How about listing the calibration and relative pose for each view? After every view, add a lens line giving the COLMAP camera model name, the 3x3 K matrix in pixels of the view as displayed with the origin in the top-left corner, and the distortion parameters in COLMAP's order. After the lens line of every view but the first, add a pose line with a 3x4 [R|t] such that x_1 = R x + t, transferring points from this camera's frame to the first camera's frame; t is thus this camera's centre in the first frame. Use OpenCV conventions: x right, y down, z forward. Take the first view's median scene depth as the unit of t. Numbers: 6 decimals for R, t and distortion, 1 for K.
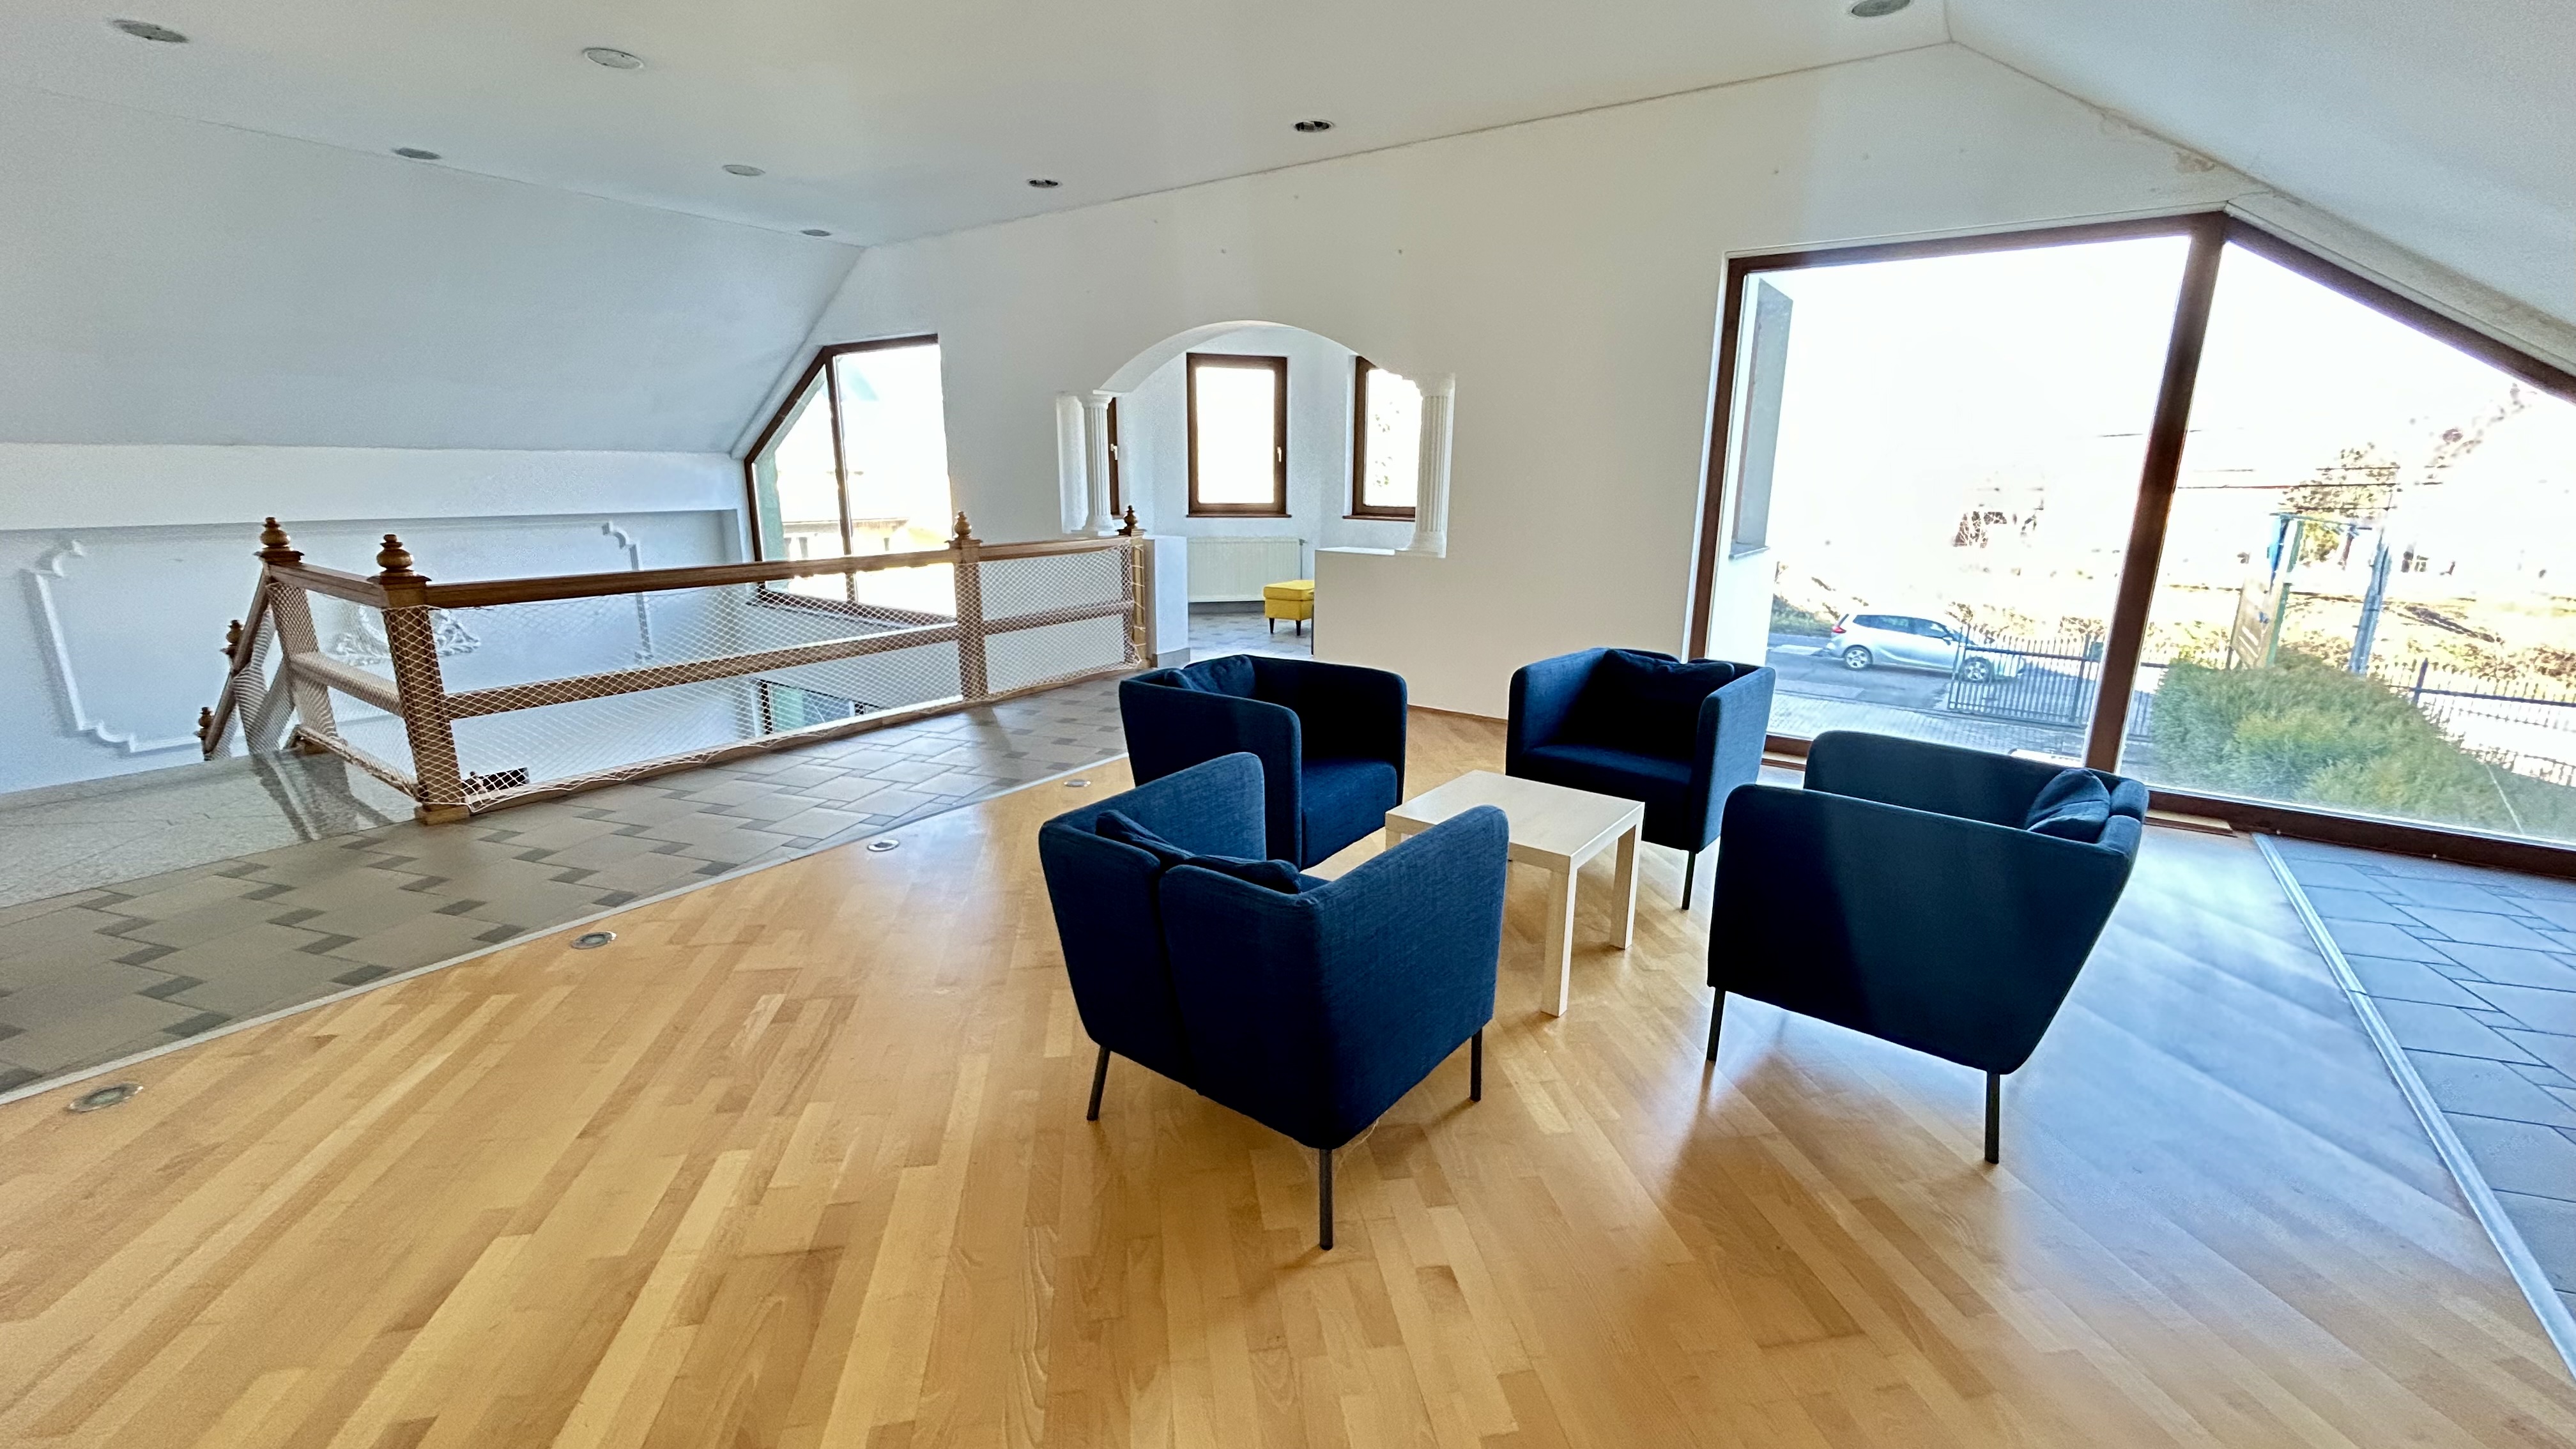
lens RADIAL K [[1029.8, 0, 1283.6], [0, 1029.8, 714.6], [0, 0, 1]] dist [-0.000097, -0.000468]
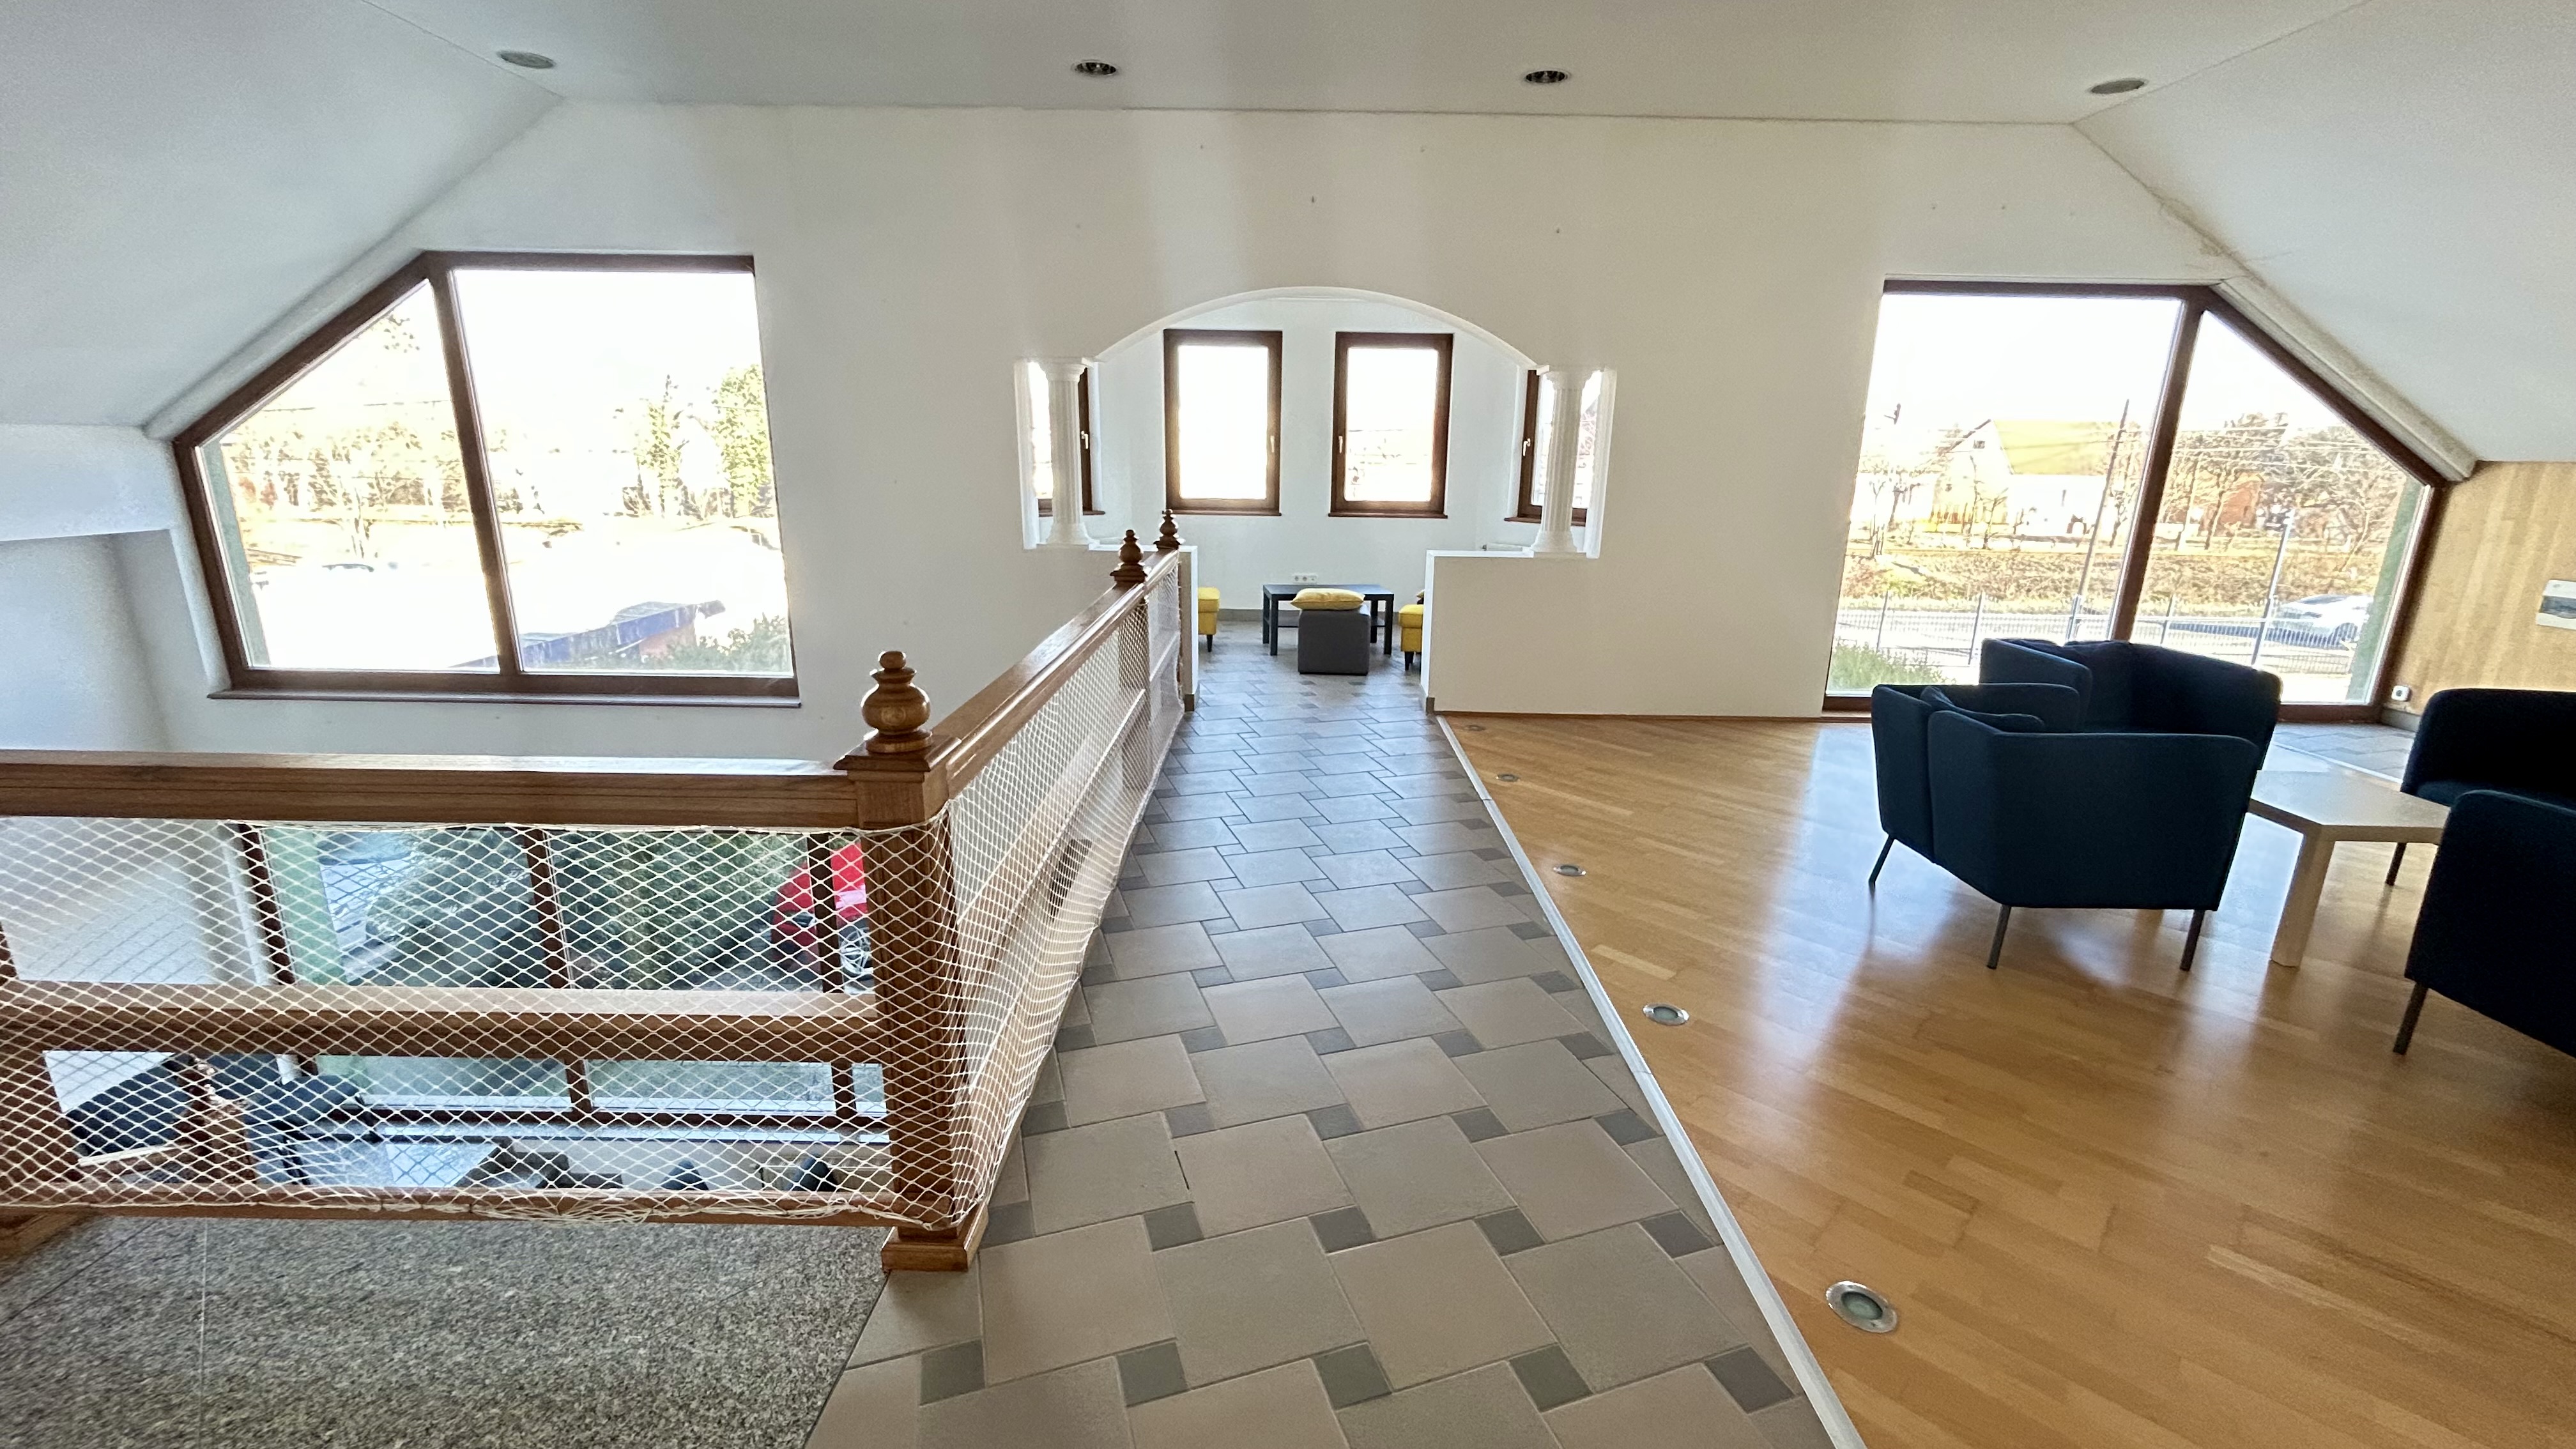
lens RADIAL K [[1036.3, 0, 1295.2], [0, 1036.3, 717.9], [0, 0, 1]] dist [-0.000309, 0.000218]
pose [[0.817103, -0.141032, 0.558974, -0.515290], [0.127528, 0.989812, 0.063316, -0.081502], [-0.562209, 0.019549, 0.826764, 0.287071]]
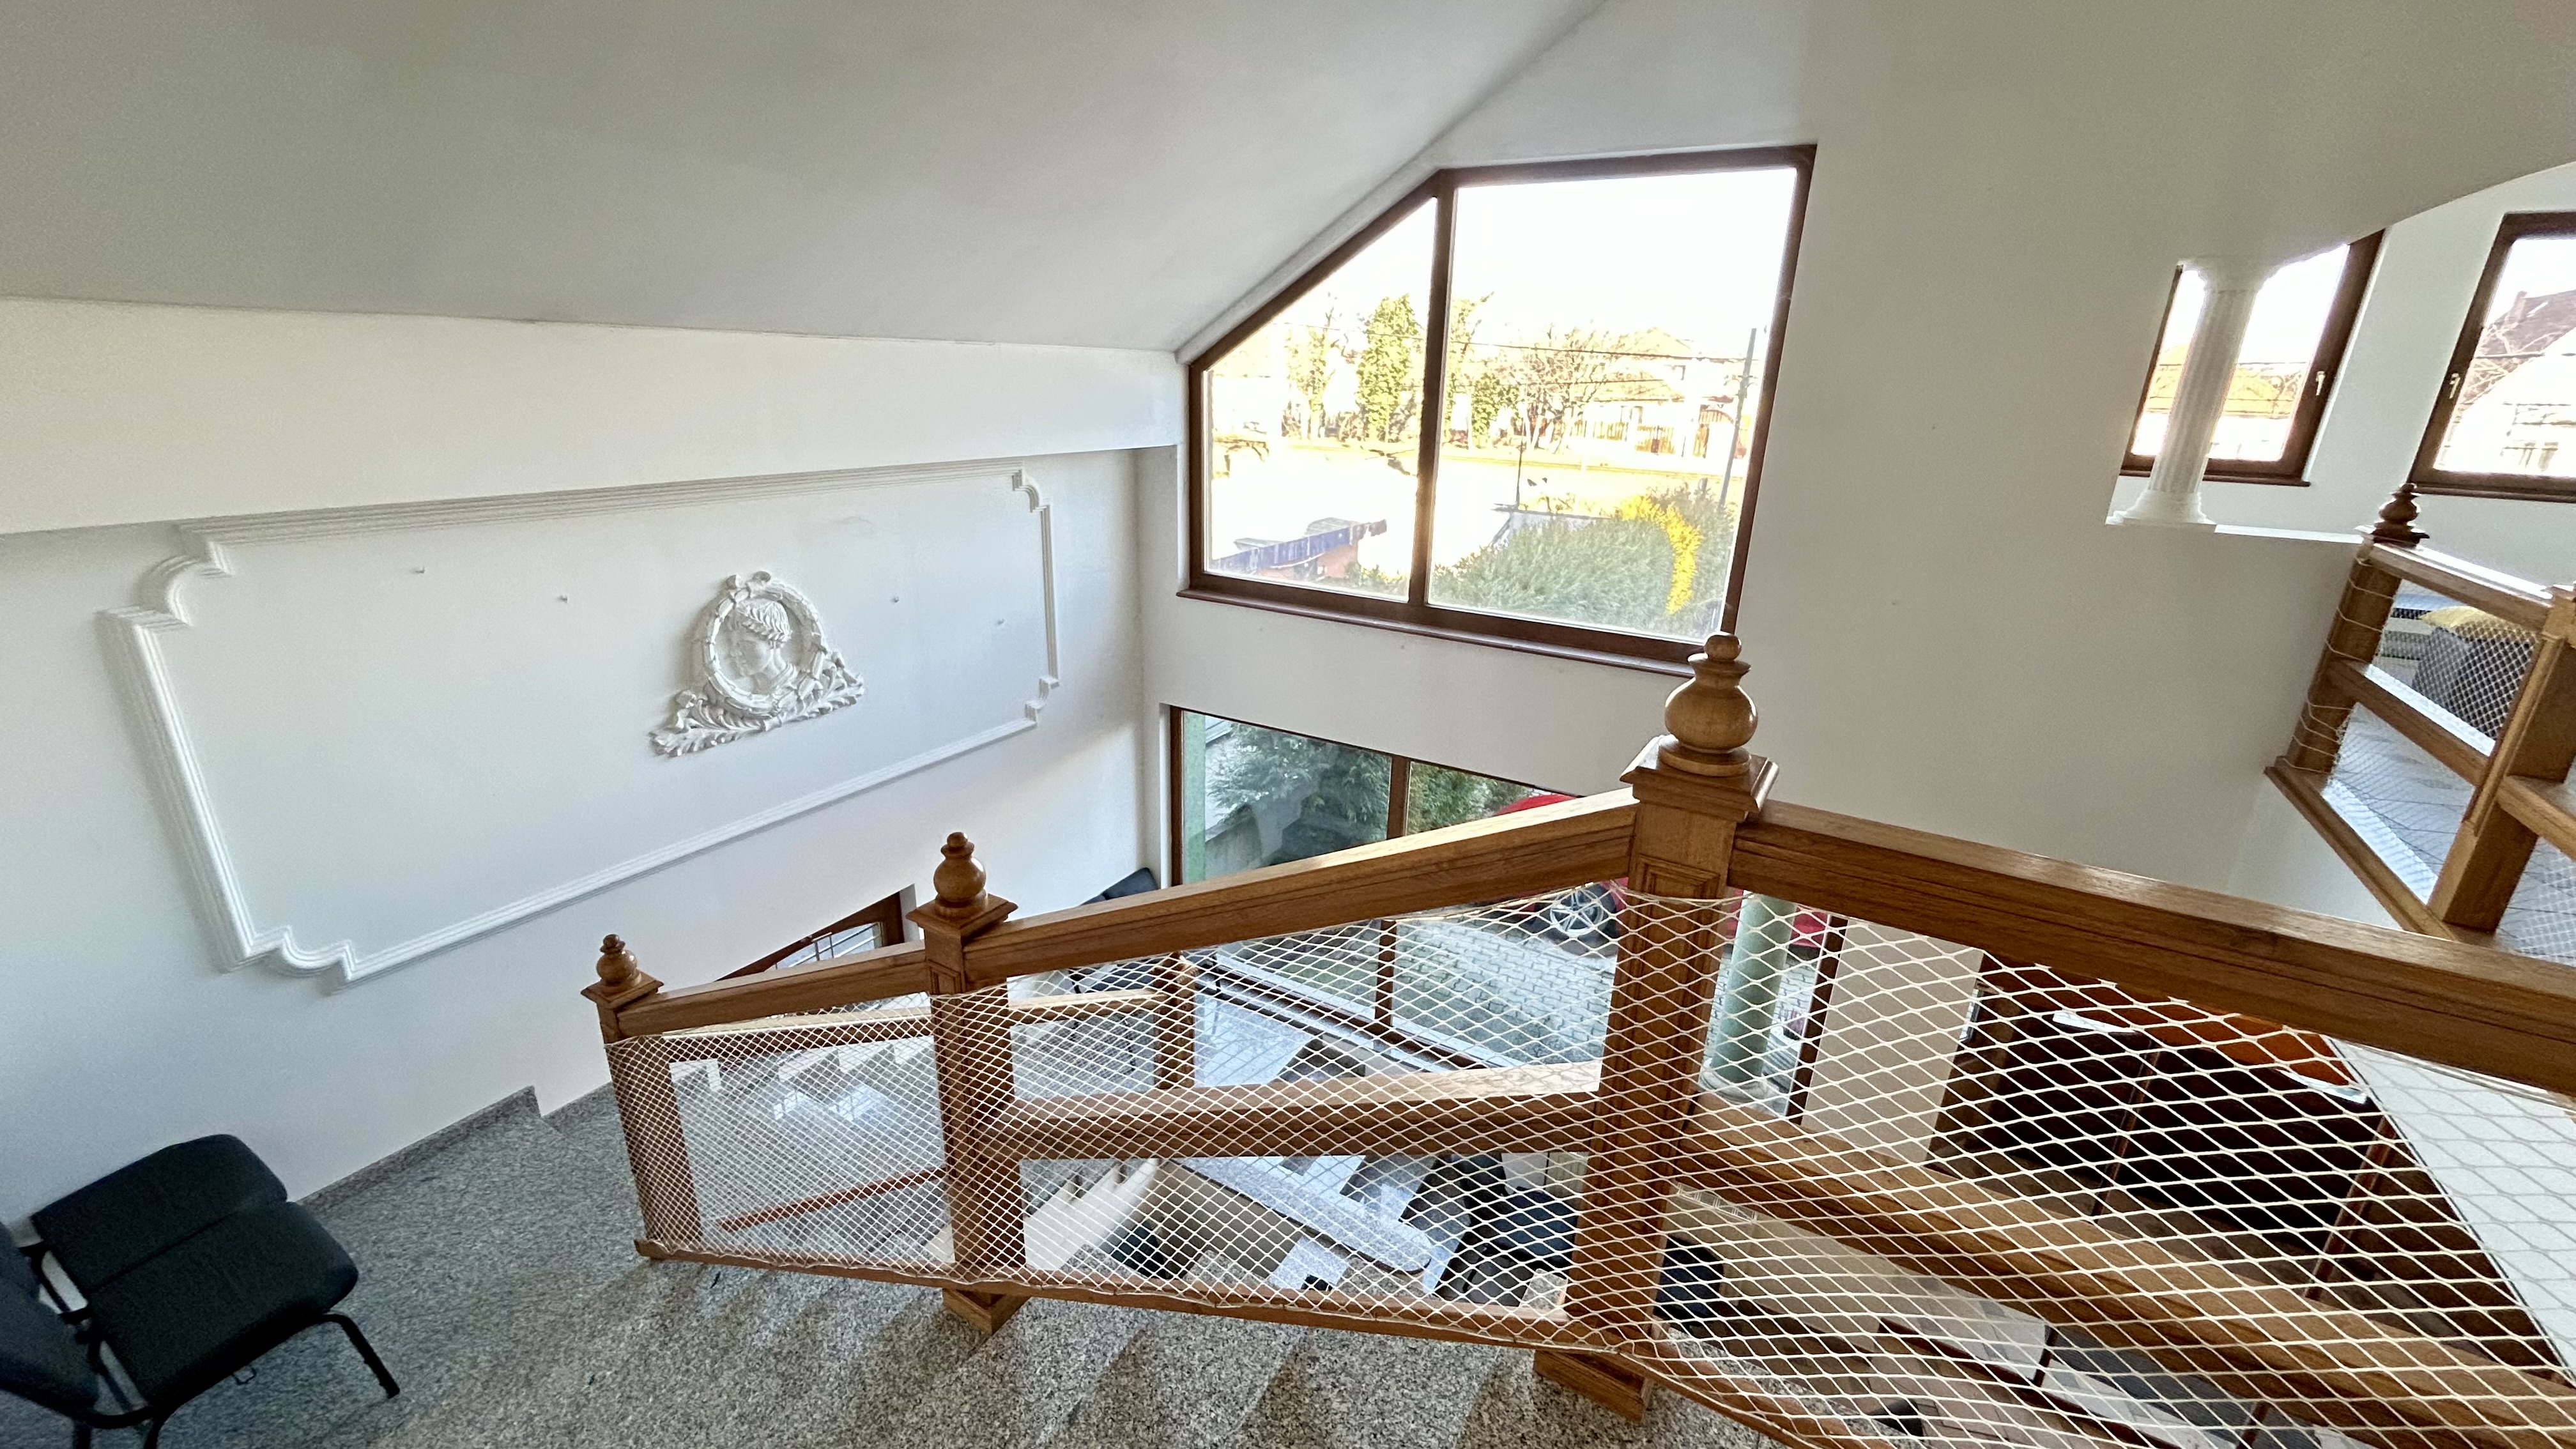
lens RADIAL K [[1029.8, 0, 1283.6], [0, 1029.8, 714.6], [0, 0, 1]] dist [-0.000097, -0.000468]
pose [[0.995699, -0.010218, 0.092082, -0.747073], [0.001872, 0.995915, 0.090276, -0.131247], [-0.092629, -0.089716, 0.991651, 0.508990]]
